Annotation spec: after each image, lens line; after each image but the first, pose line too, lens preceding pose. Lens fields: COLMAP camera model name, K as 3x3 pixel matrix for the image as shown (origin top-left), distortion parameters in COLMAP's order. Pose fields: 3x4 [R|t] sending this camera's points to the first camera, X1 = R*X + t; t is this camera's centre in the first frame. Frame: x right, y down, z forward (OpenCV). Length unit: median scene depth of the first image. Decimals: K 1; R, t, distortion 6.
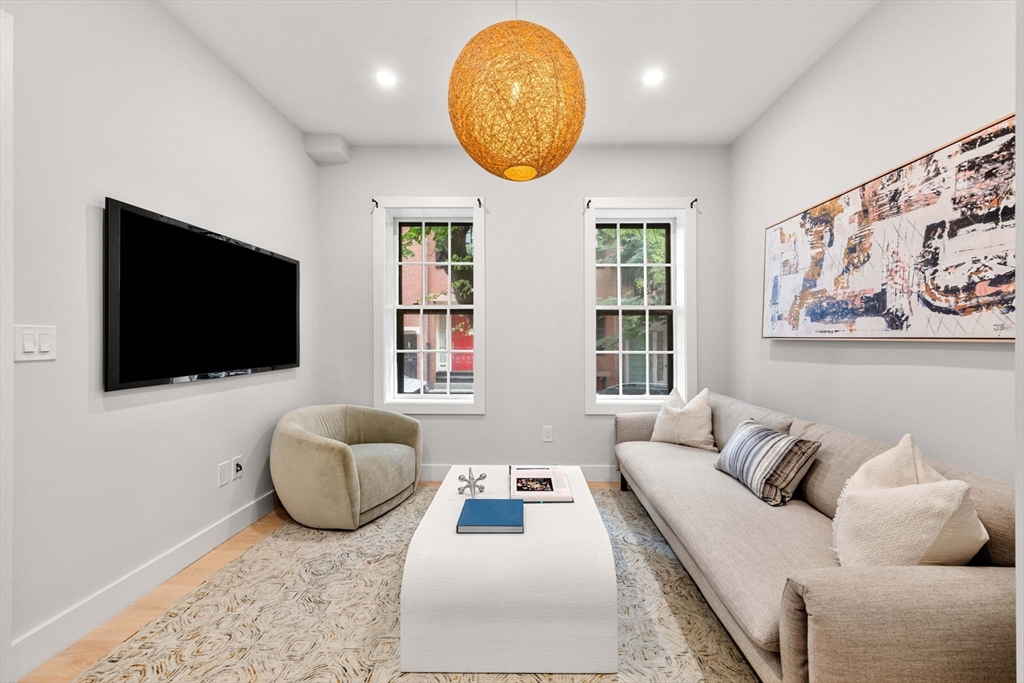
lens RADIAL K [[402.2, 0, 520.9], [0, 402.2, 338.2], [0, 0, 1]] dist [0.000279, 0.000215]
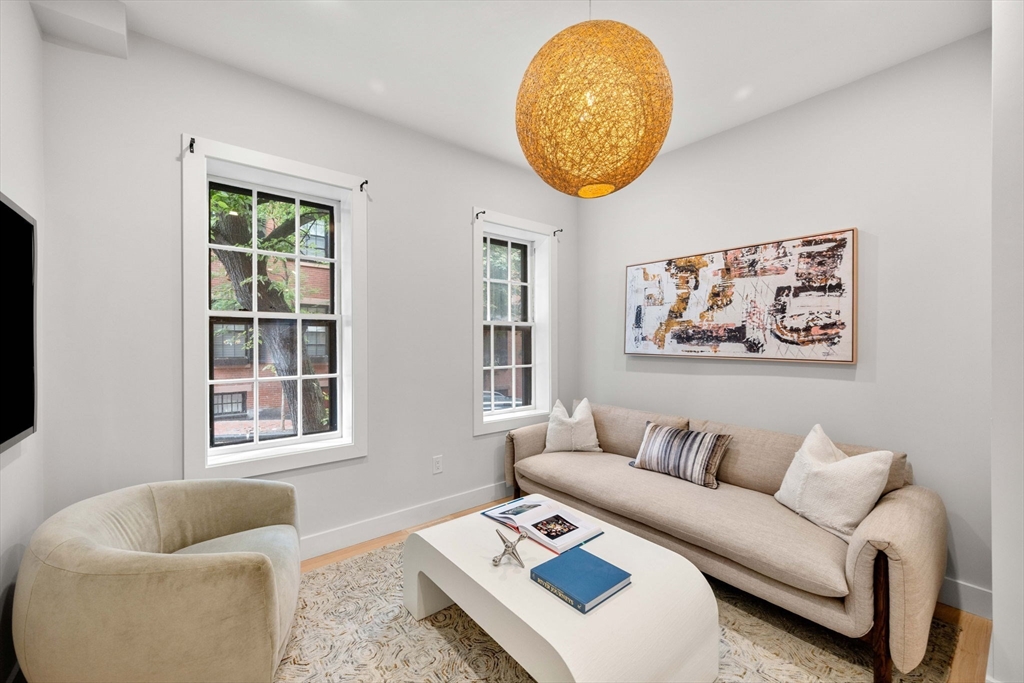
lens RADIAL K [[402.1, 0, 512.0], [0, 402.1, 341.5], [0, 0, 1]] dist [0.000321, 0.000091]
pose [[0.771688, -0.005844, 0.635974, -0.711714], [0.003324, 0.999981, 0.005156, -0.072001], [-0.635992, -0.001865, 0.771693, 0.407624]]
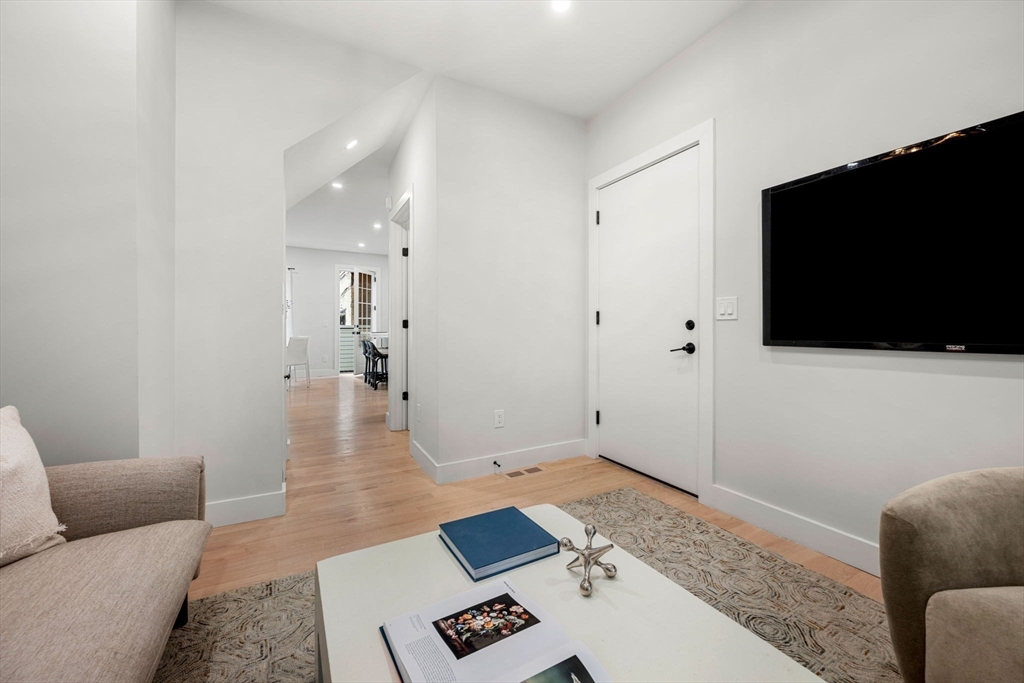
lens RADIAL K [[402.2, 0, 520.9], [0, 402.2, 338.2], [0, 0, 1]] dist [0.000279, 0.000215]
pose [[-0.859853, 0.004593, -0.510522, 0.235039], [-0.001517, 0.999932, 0.011552, 0.088659], [0.510540, 0.010708, -0.859787, 1.552777]]
